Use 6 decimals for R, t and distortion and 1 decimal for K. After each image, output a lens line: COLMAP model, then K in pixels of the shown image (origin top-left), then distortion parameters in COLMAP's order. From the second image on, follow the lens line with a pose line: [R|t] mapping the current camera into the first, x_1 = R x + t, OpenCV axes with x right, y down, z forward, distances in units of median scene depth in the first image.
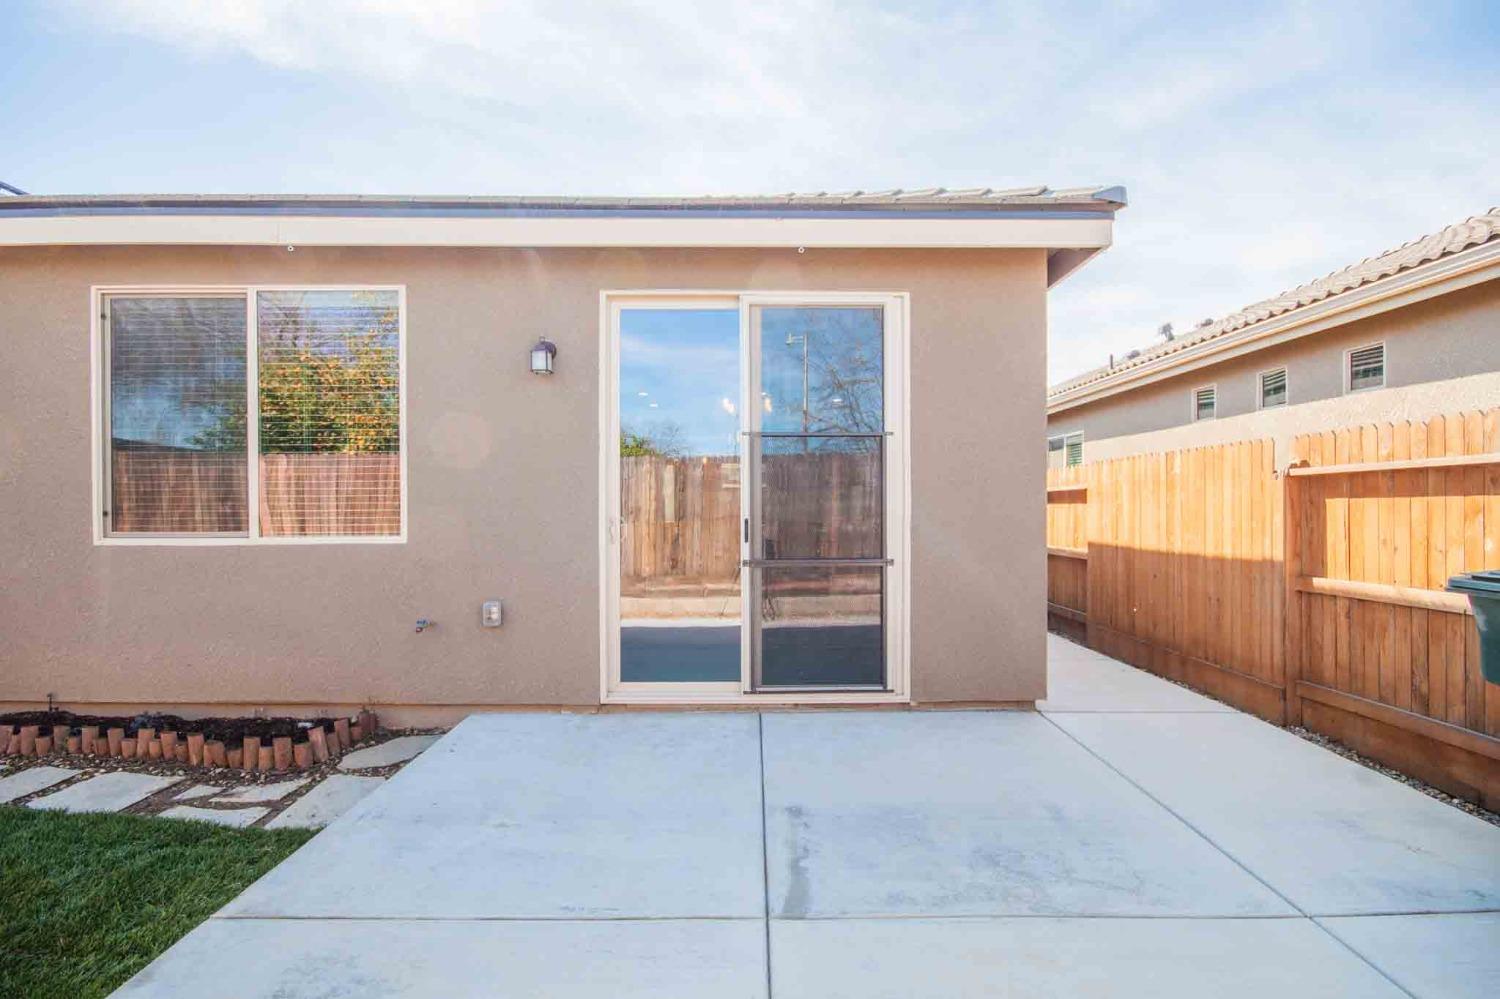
lens RADIAL K [[681.8, 0, 752.8], [0, 681.8, 508.7], [0, 0, 1]] dist [-0.000272, 0.000019]
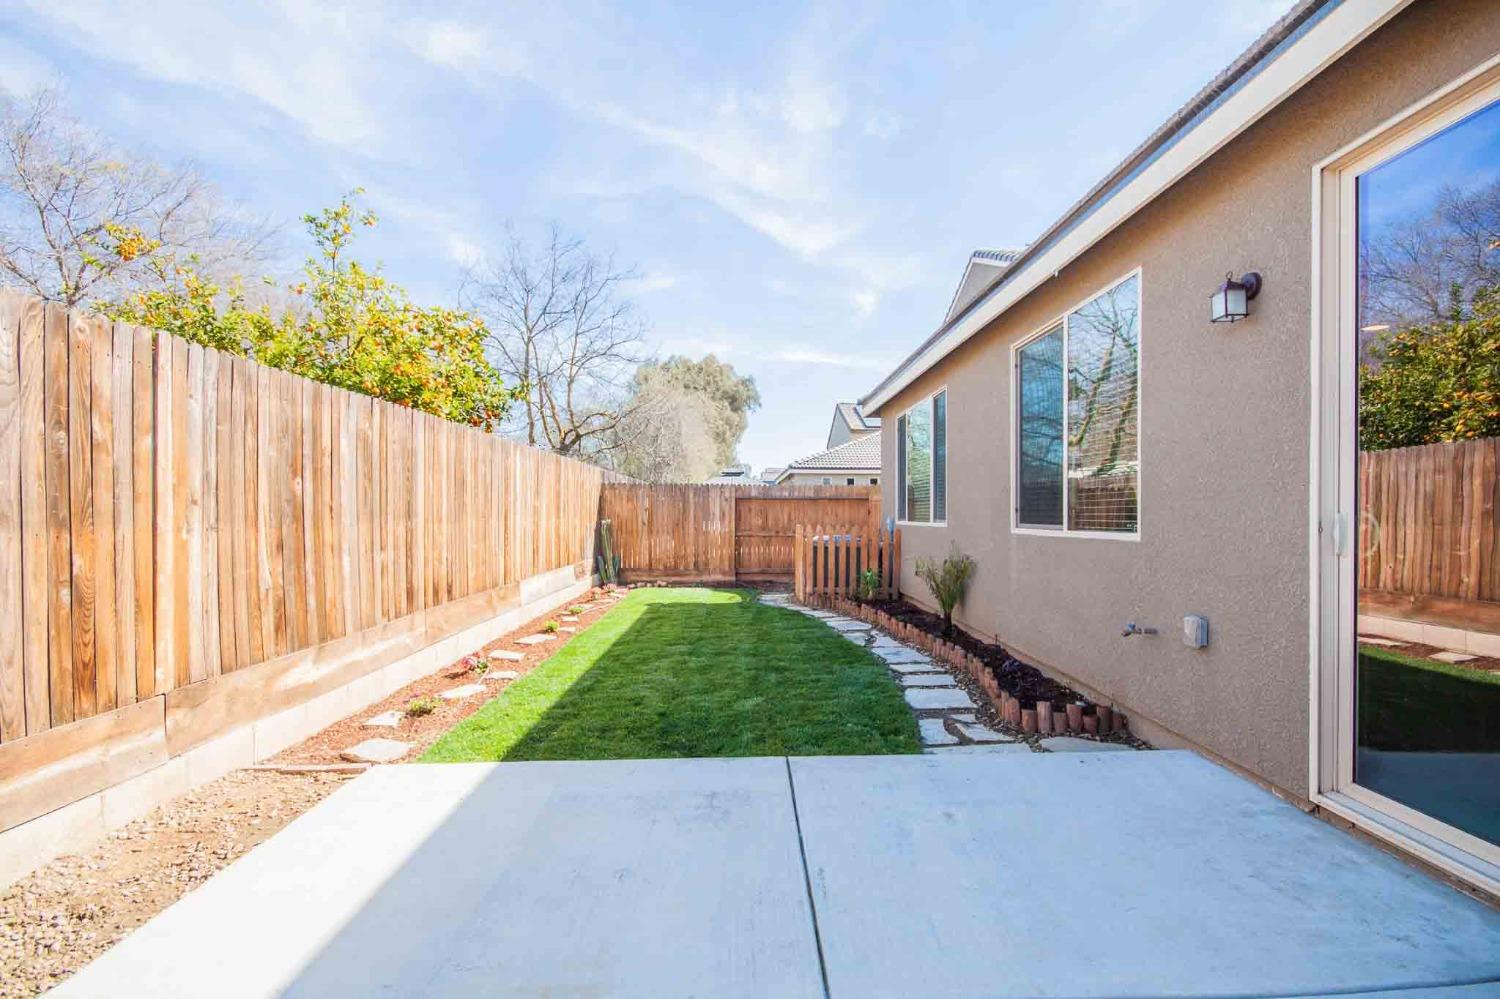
lens RADIAL K [[681.8, 0, 752.8], [0, 681.8, 508.7], [0, 0, 1]] dist [-0.000272, 0.000019]
pose [[0.003960, -0.008837, -0.999953, 0.510475], [0.004983, 0.999949, -0.008818, 0.014033], [0.999980, -0.004947, 0.004004, 0.560970]]
